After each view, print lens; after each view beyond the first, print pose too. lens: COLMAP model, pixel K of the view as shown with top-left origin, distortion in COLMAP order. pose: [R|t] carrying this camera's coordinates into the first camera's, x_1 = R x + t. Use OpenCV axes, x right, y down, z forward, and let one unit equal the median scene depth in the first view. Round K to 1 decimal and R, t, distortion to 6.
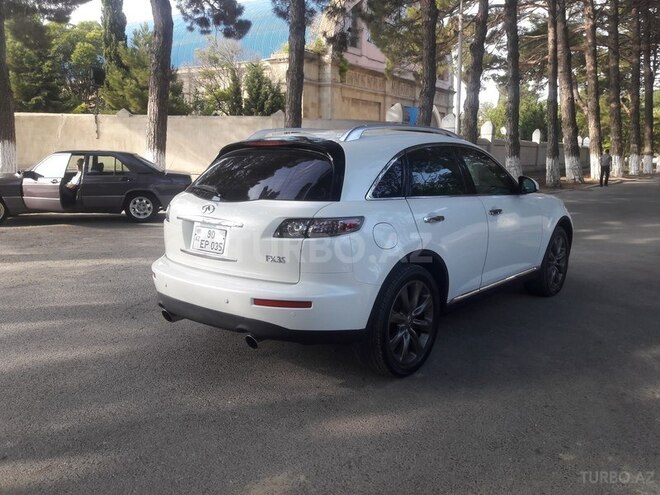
lens RADIAL K [[544.4, 0, 330.0], [0, 544.4, 247.5], [0, 0, 1]] dist [0.054456, -0.113740]
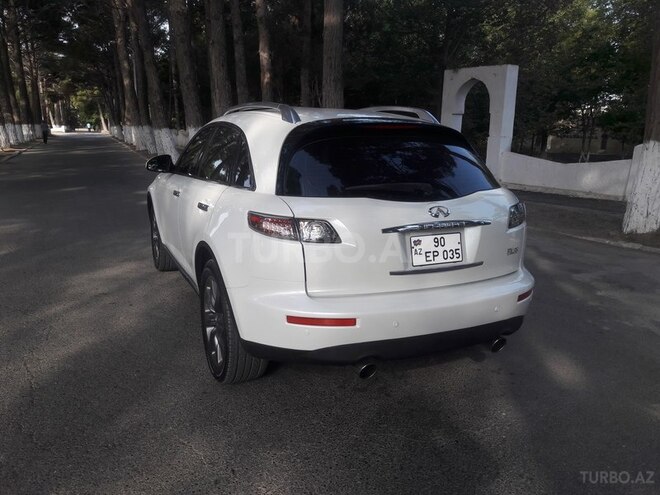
lens RADIAL K [[544.4, 0, 330.0], [0, 544.4, 247.5], [0, 0, 1]] dist [0.054456, -0.113740]
pose [[0.439590, -0.191380, 0.877573, -0.993598], [0.142386, 0.979530, 0.142291, -0.152961], [-0.886841, 0.062404, 0.457842, 0.770852]]
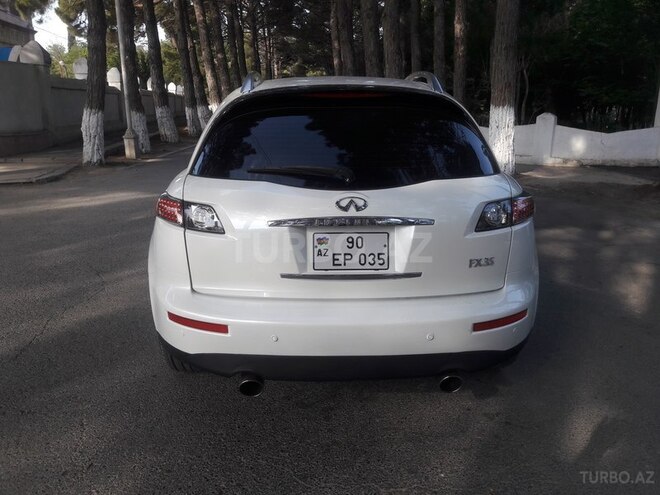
lens RADIAL K [[544.4, 0, 330.0], [0, 544.4, 247.5], [0, 0, 1]] dist [0.054456, -0.113740]
pose [[0.752108, -0.170643, 0.636565, -0.639548], [0.113318, 0.984996, 0.130159, -0.103060], [-0.649224, -0.025759, 0.760161, 0.536422]]
